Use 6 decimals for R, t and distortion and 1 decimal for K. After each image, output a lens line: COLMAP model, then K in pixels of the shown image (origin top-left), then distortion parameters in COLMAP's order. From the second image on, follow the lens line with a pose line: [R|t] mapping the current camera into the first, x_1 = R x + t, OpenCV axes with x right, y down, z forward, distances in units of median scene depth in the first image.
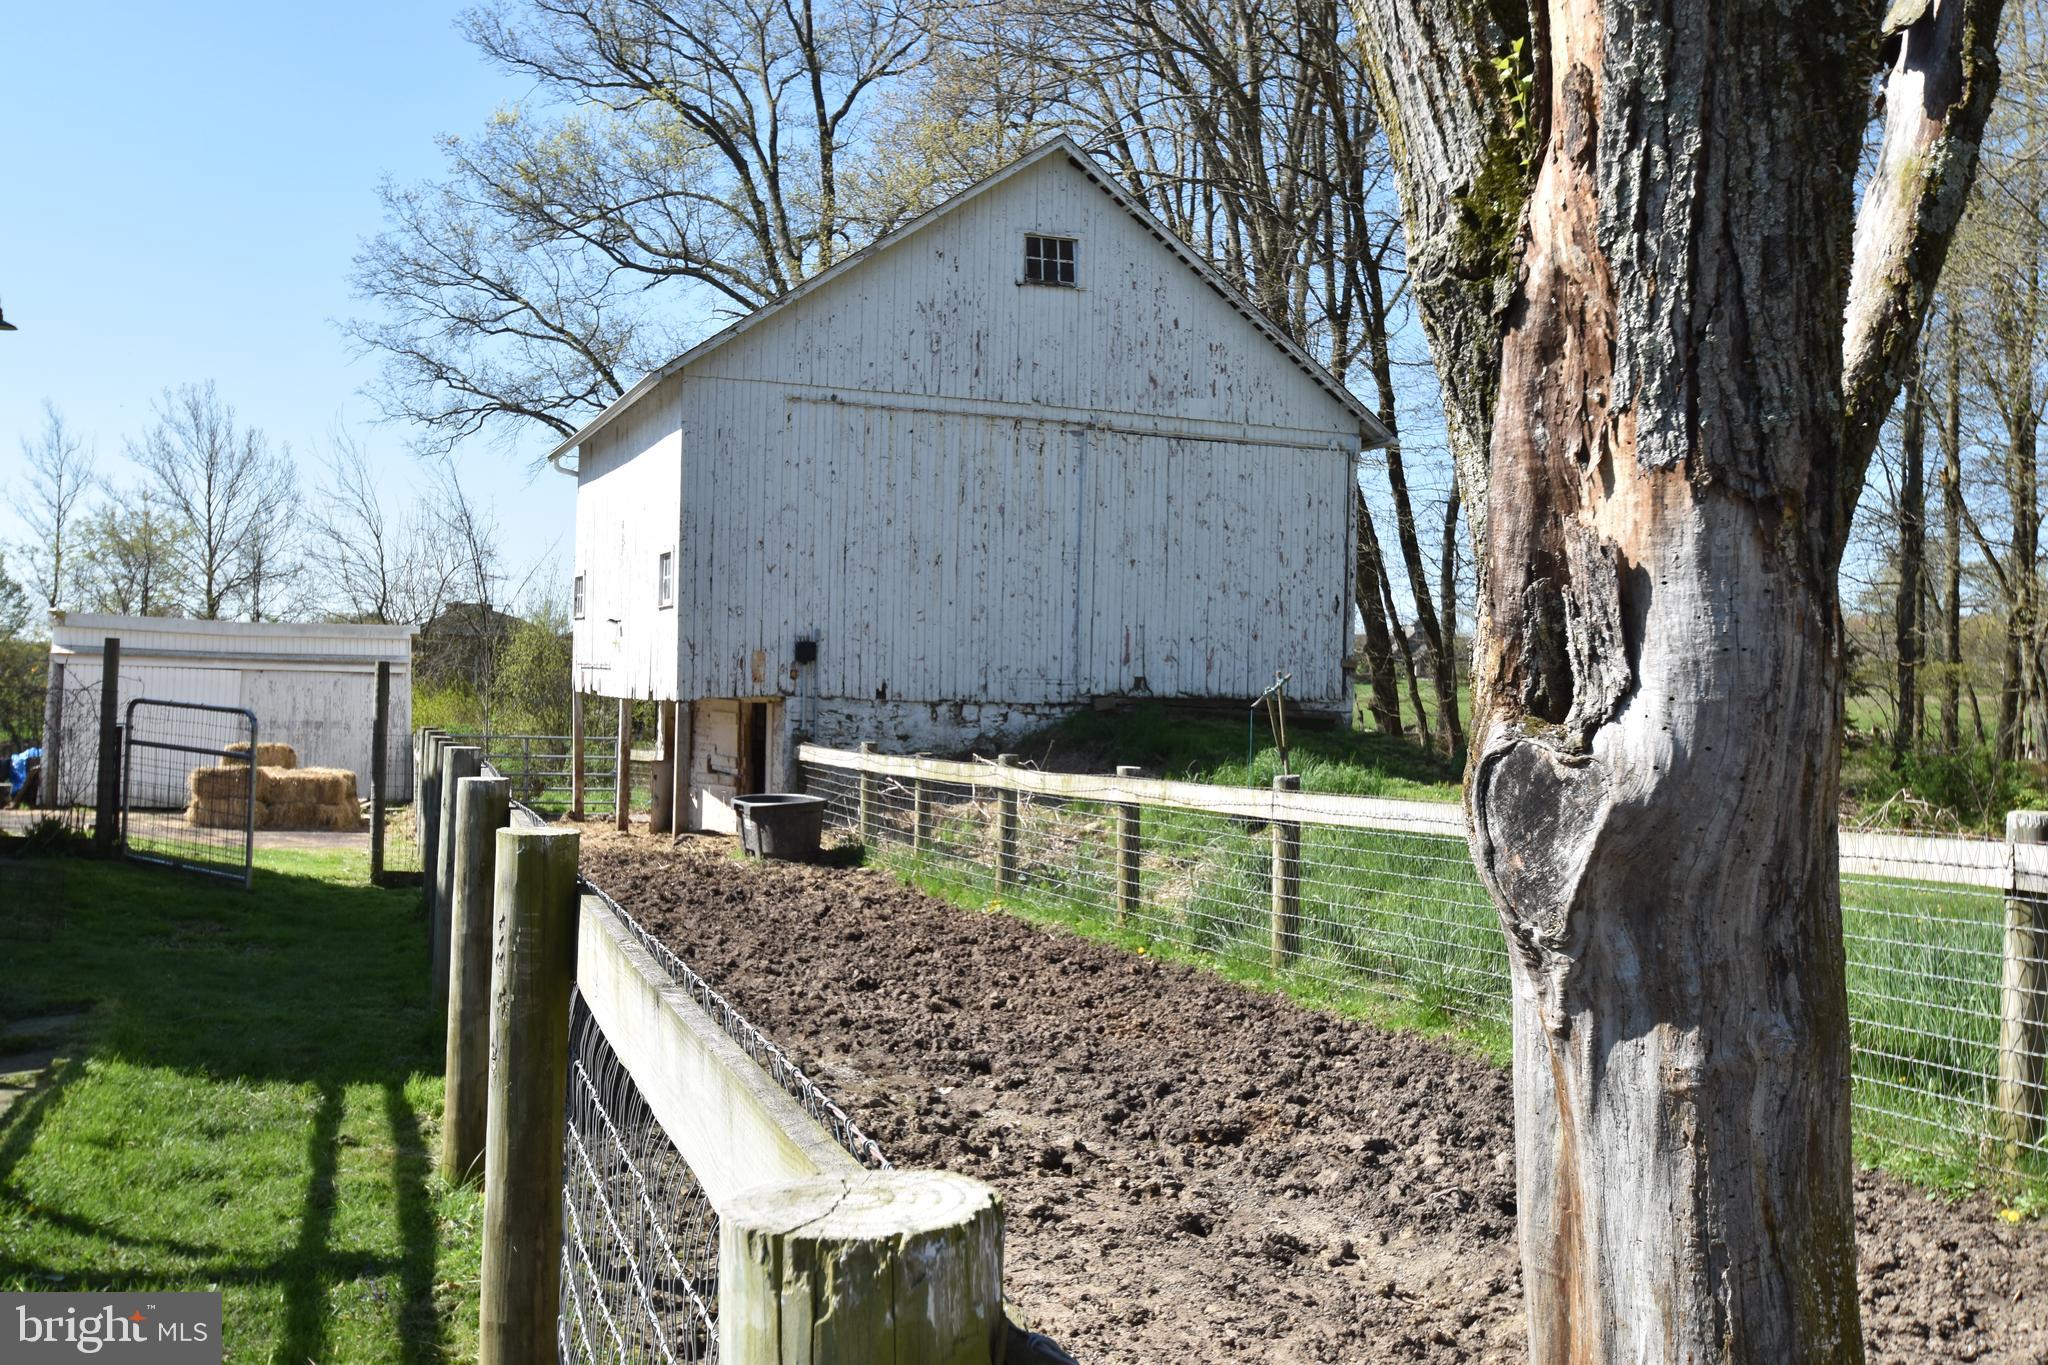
lens RADIAL K [[1788.3, 0, 1044.3], [0, 1788.3, 680.0], [0, 0, 1]] dist [-0.062585, 0.019520]
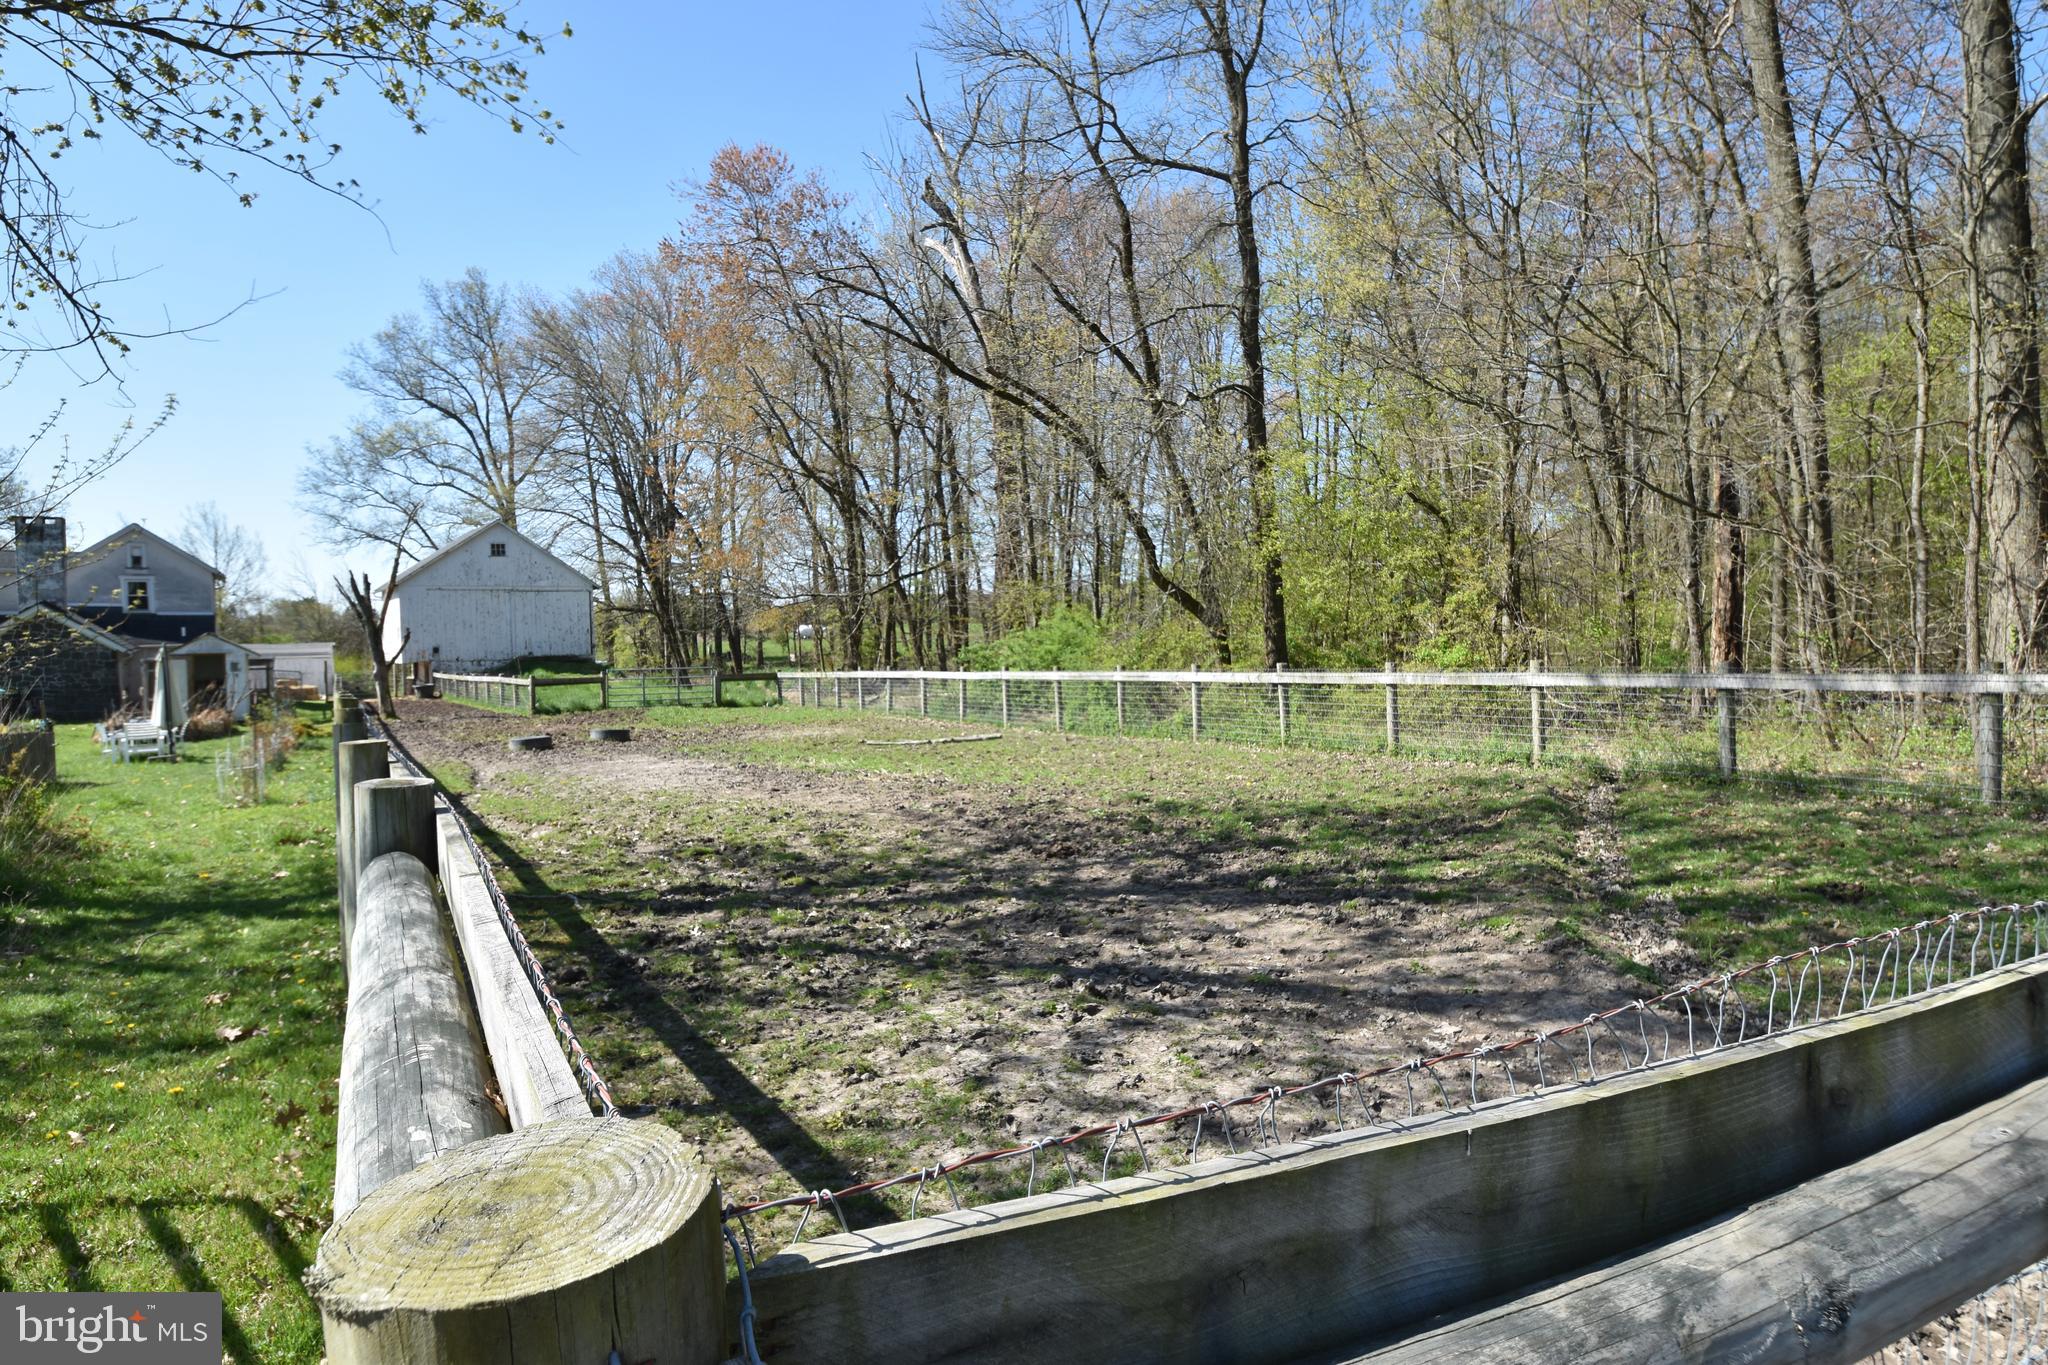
lens RADIAL K [[1227.8, 0, 1037.6], [0, 1227.8, 665.5], [0, 0, 1]] dist [-0.022488, -0.001609]
pose [[0.983043, -0.041254, 0.178676, 1.432173], [0.034276, 0.998531, 0.041969, -0.099566], [-0.180144, -0.035133, 0.983013, -3.982544]]
